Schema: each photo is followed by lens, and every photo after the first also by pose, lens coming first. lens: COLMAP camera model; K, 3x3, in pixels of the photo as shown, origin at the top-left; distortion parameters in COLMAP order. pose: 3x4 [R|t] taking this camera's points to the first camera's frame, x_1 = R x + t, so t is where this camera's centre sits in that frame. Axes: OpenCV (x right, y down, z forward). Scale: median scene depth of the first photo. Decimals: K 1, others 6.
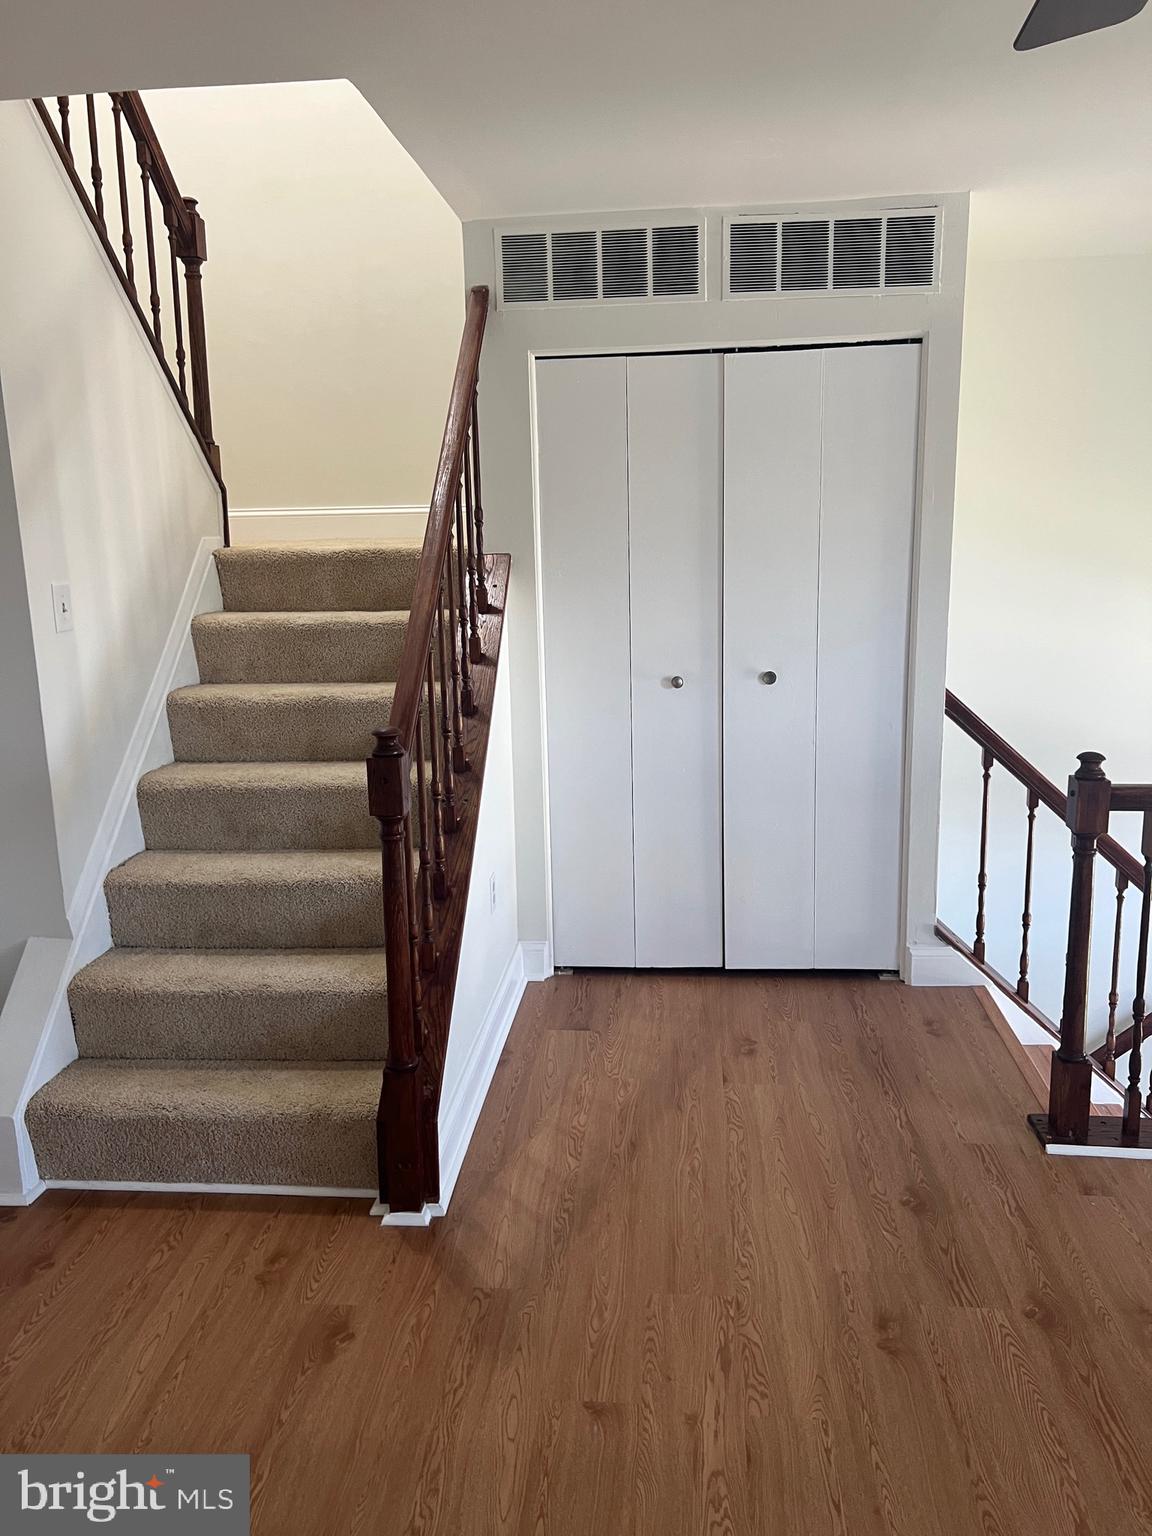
lens RADIAL K [[1151.7, 0, 577.1], [0, 1151.7, 756.7], [0, 0, 1]] dist [0.058433, -0.071991]
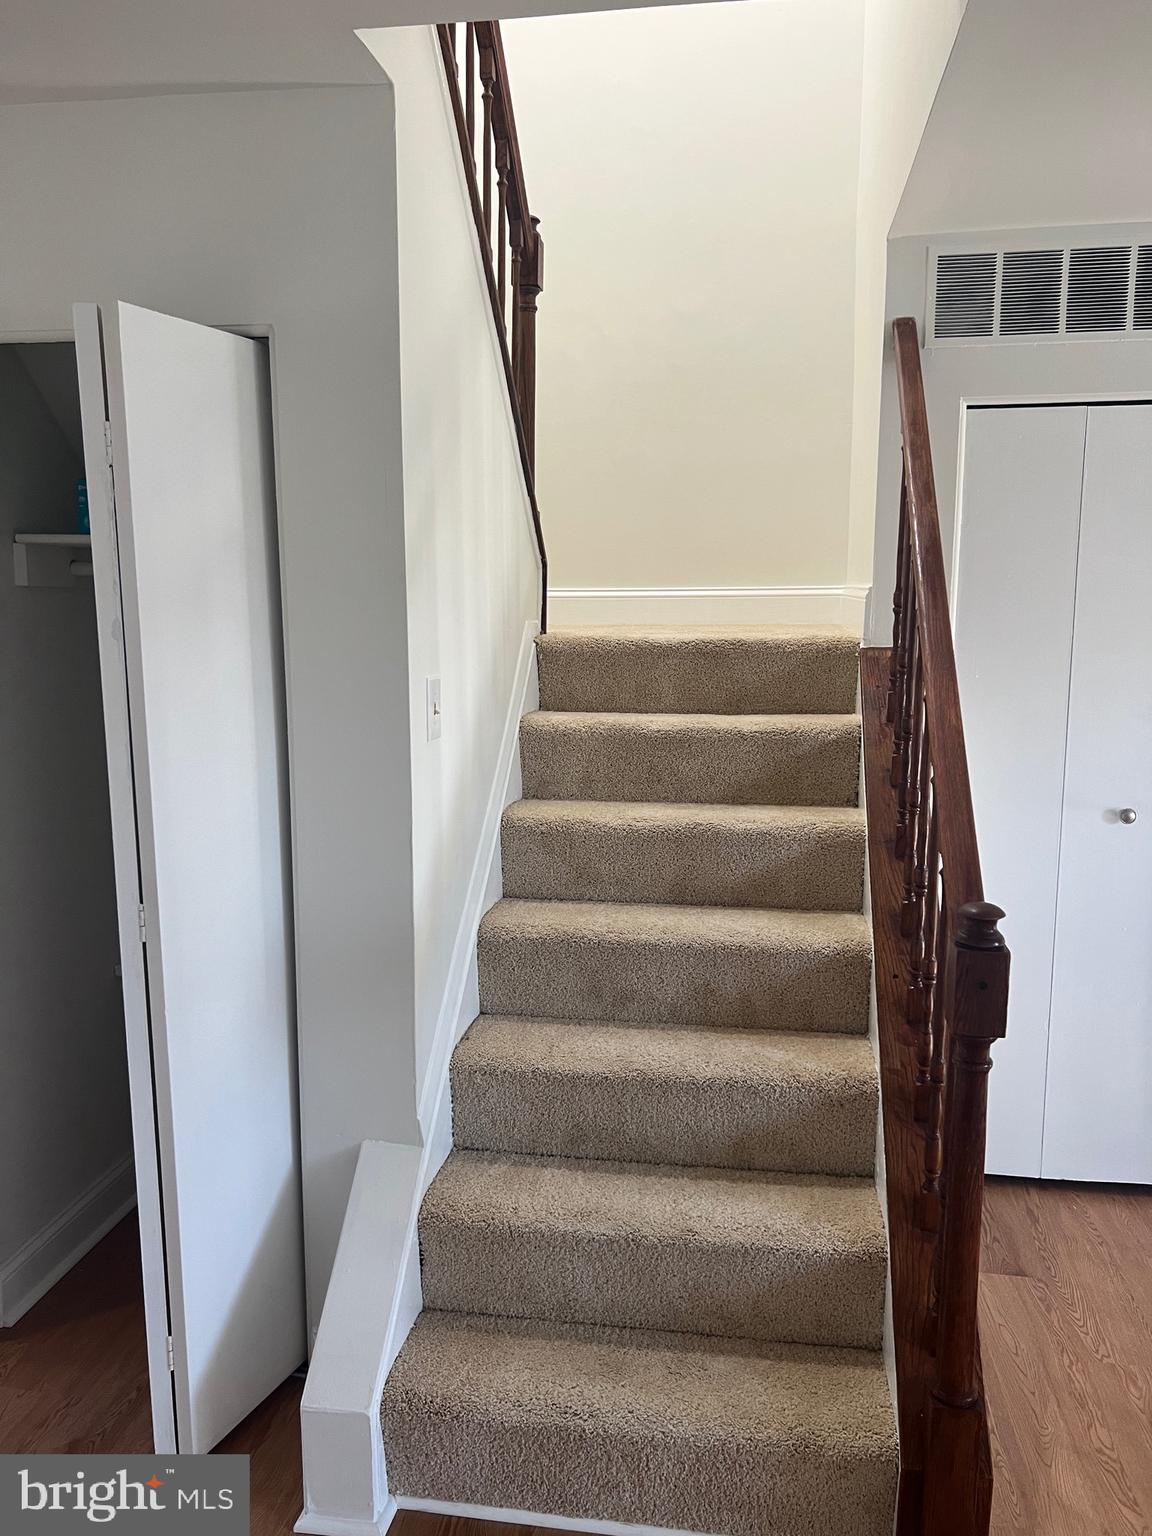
lens RADIAL K [[1151.7, 0, 581.2], [0, 1151.7, 775.9], [0, 0, 1]] dist [0.058433, -0.071991]
pose [[0.997726, 0.032238, -0.059199, -0.258464], [-0.035583, 0.997778, -0.056336, -0.038179], [0.057251, 0.058314, 0.996655, 0.213531]]
